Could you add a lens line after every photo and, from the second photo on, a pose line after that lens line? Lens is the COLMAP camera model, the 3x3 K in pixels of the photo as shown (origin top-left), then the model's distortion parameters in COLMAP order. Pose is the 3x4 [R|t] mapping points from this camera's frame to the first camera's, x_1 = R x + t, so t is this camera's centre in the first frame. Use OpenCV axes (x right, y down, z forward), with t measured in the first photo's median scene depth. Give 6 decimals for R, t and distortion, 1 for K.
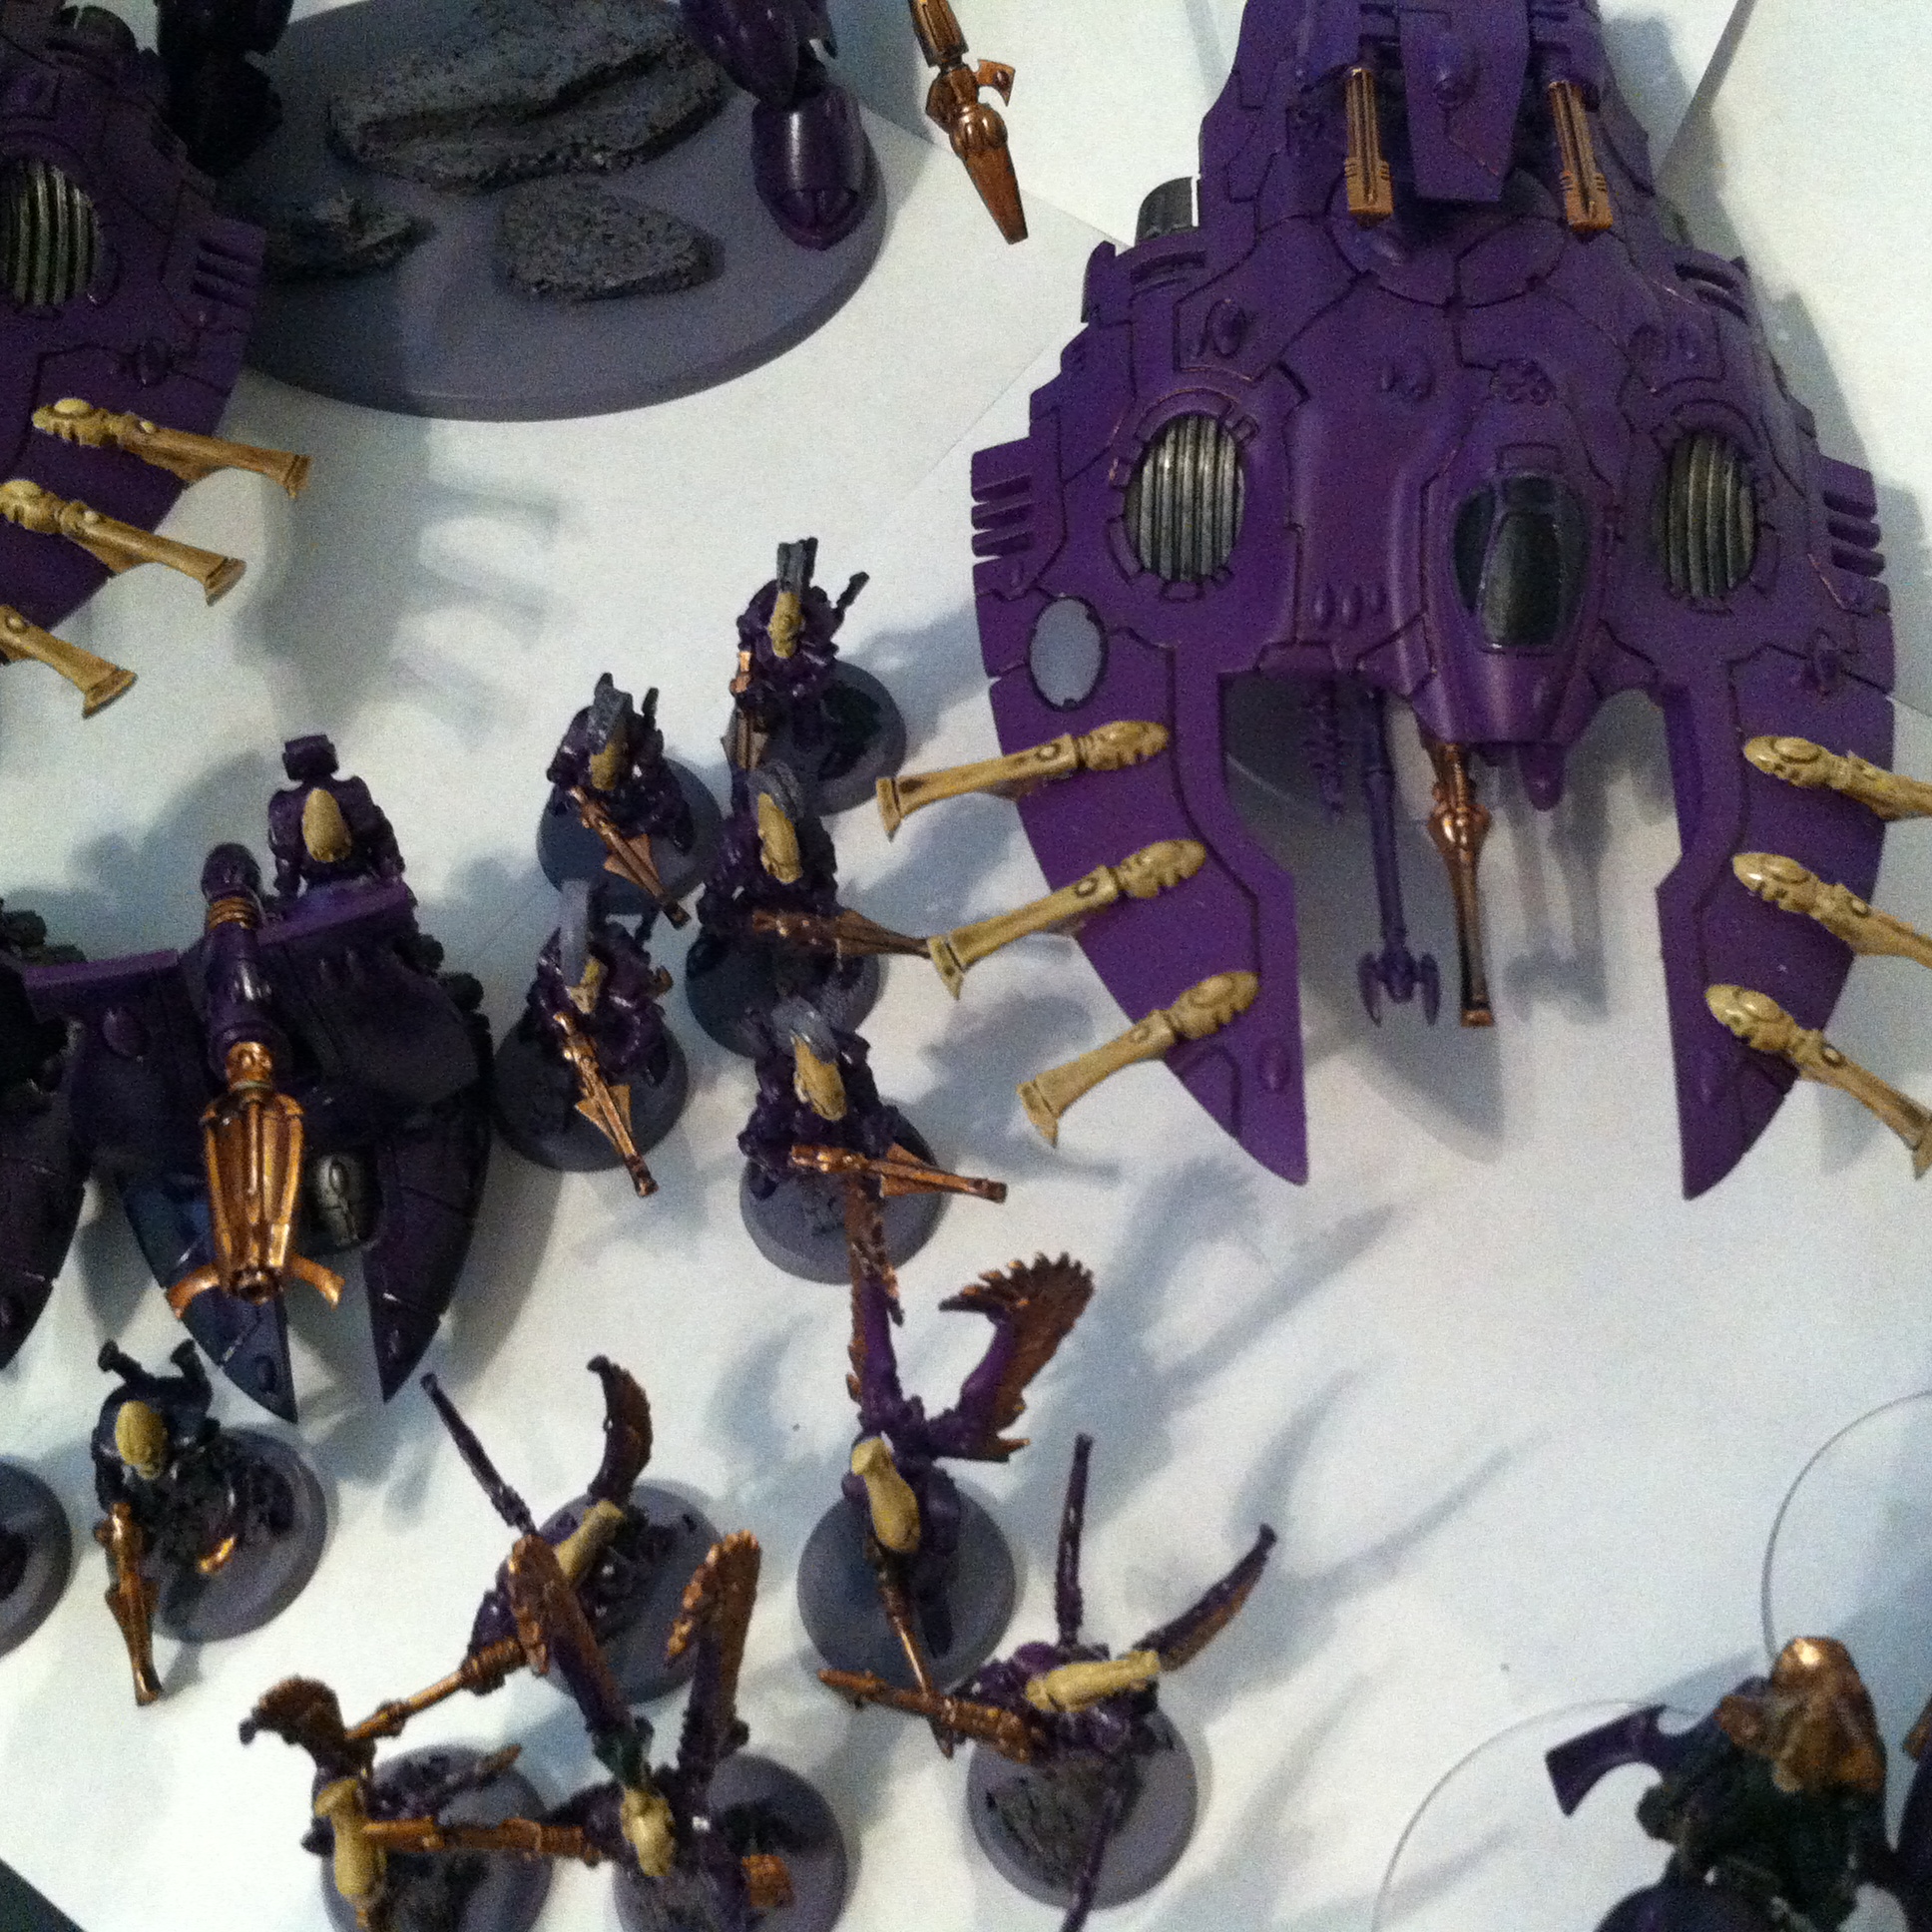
lens RADIAL K [[2548.3, 0, 962.9], [0, 2548.3, 970.7], [0, 0, 1]] dist [0.013966, 0.000000]
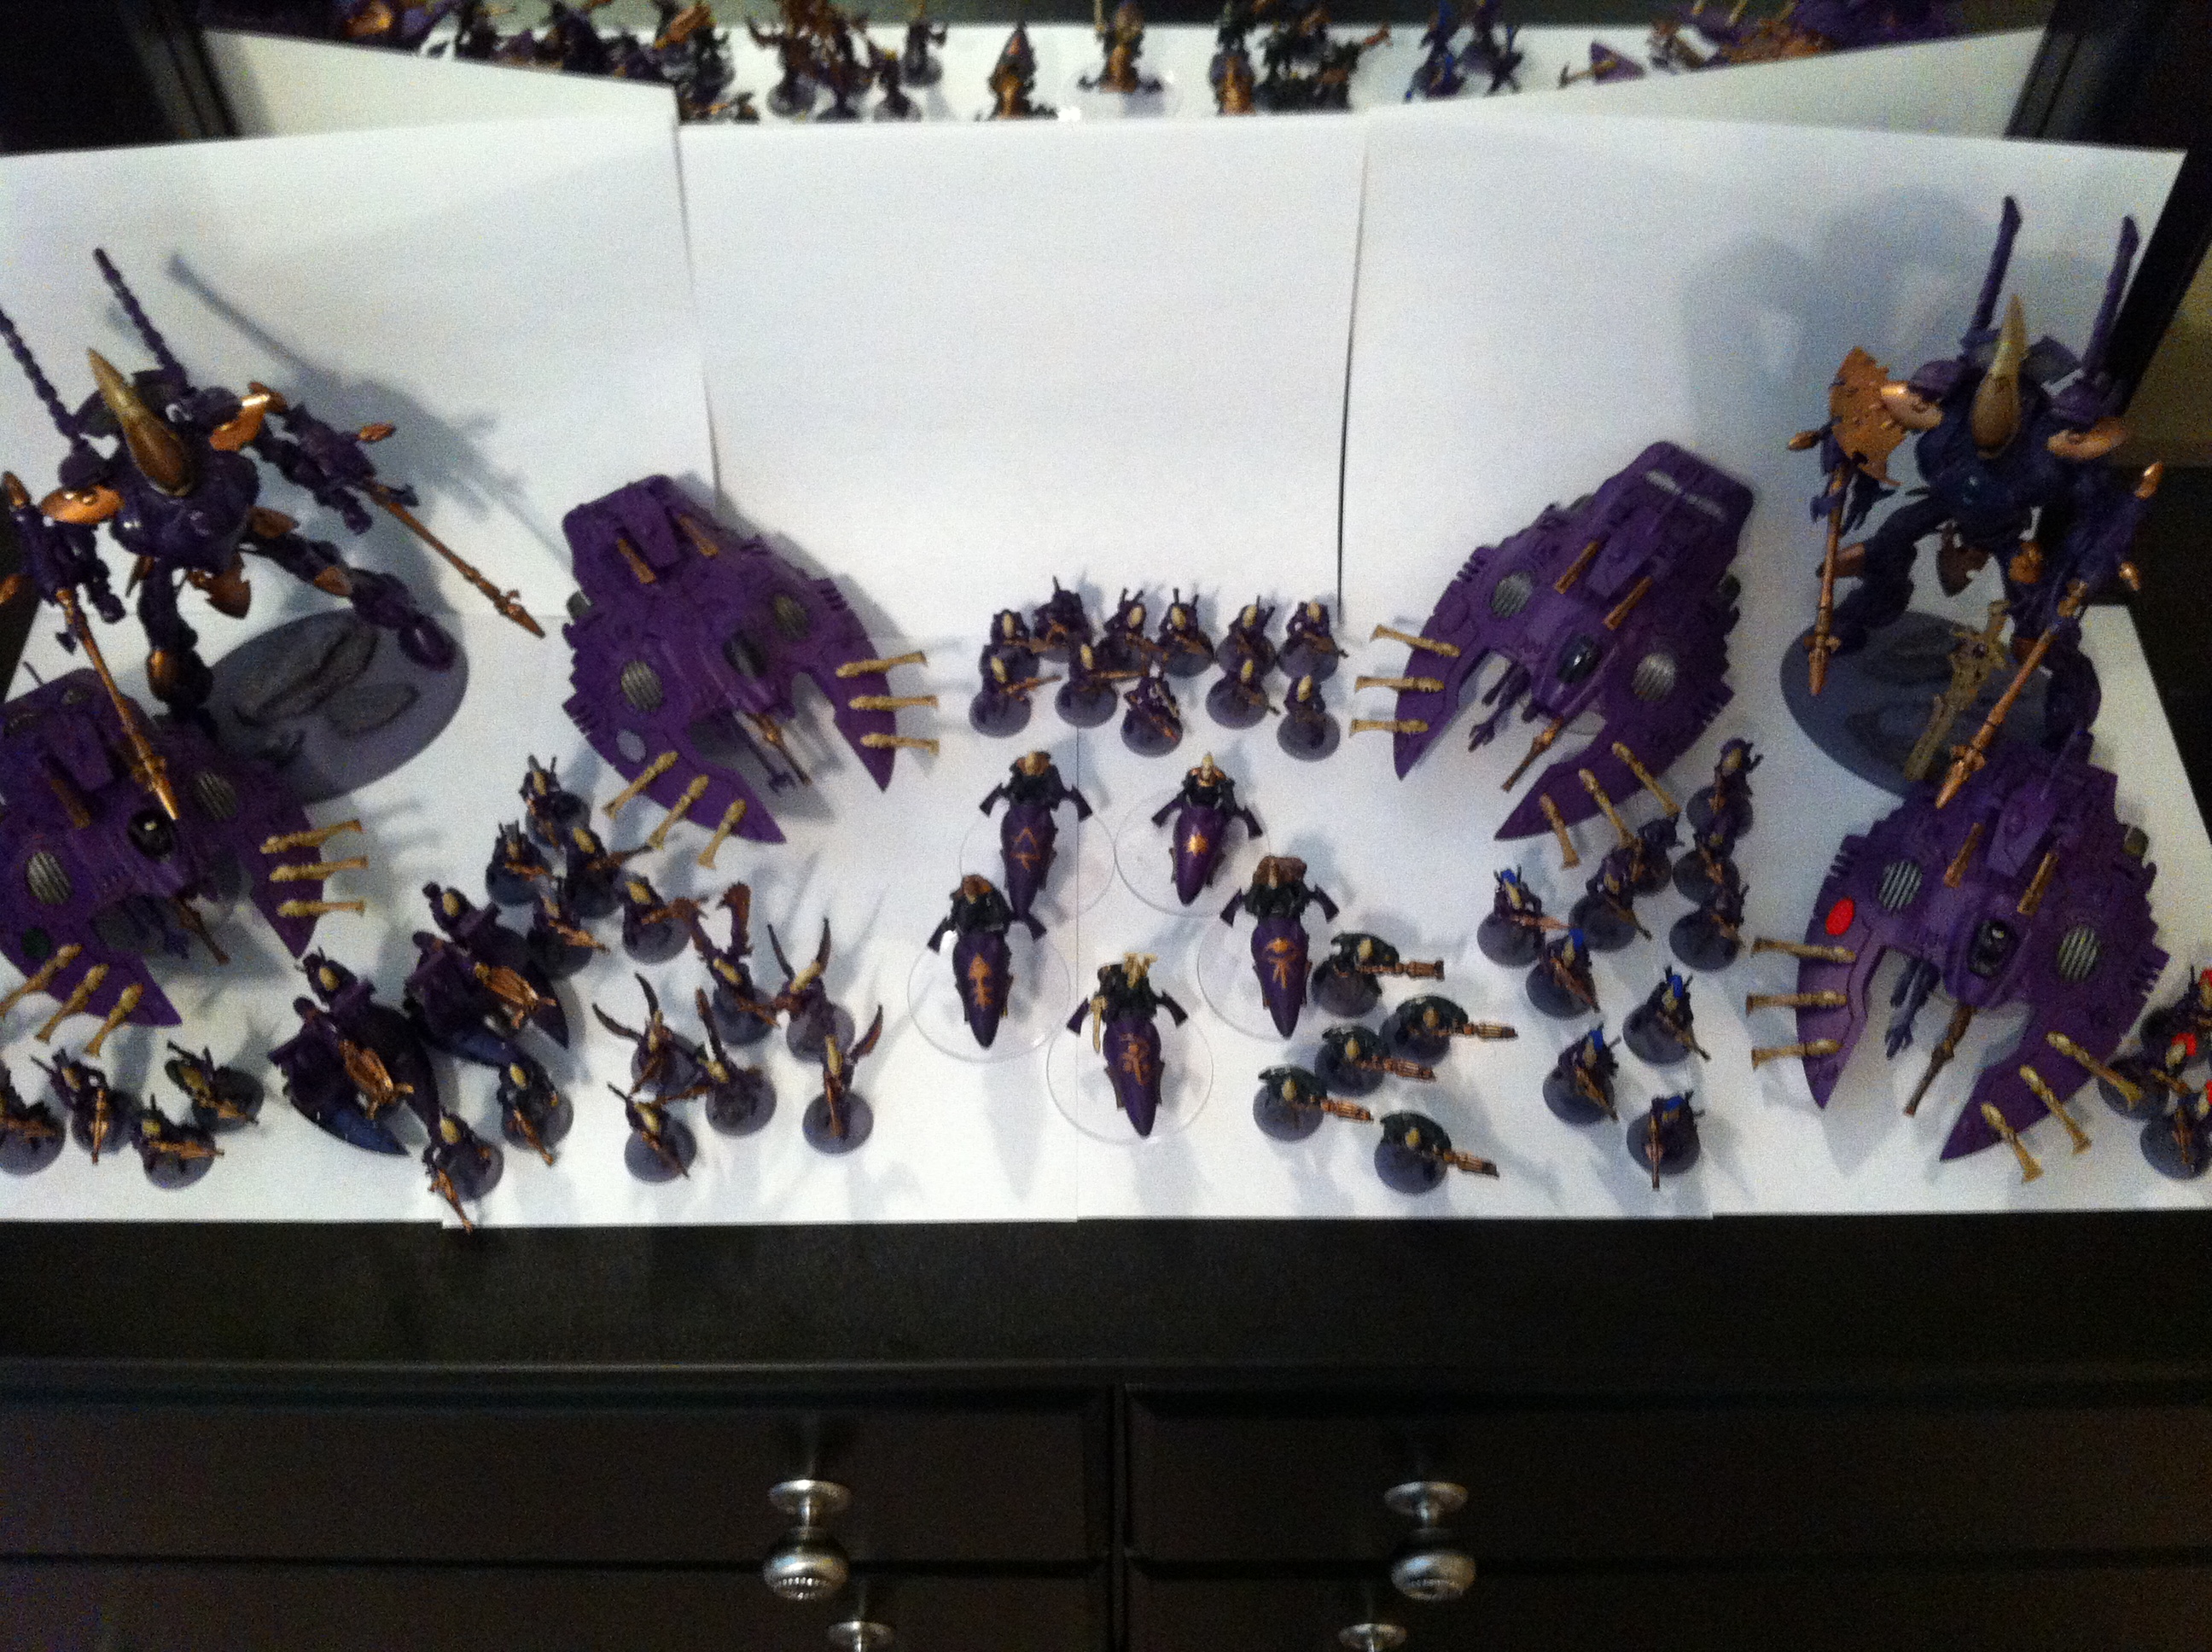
lens RADIAL K [[2196.5, 0, 1169.9], [0, 2196.5, 831.3], [0, 0, 1]] dist [0.095795, 0.000000]
pose [[0.805772, -0.480564, 0.346107, -0.416066], [0.502325, 0.864145, 0.030389, 0.213397], [-0.313690, 0.149372, 0.937703, -1.721281]]
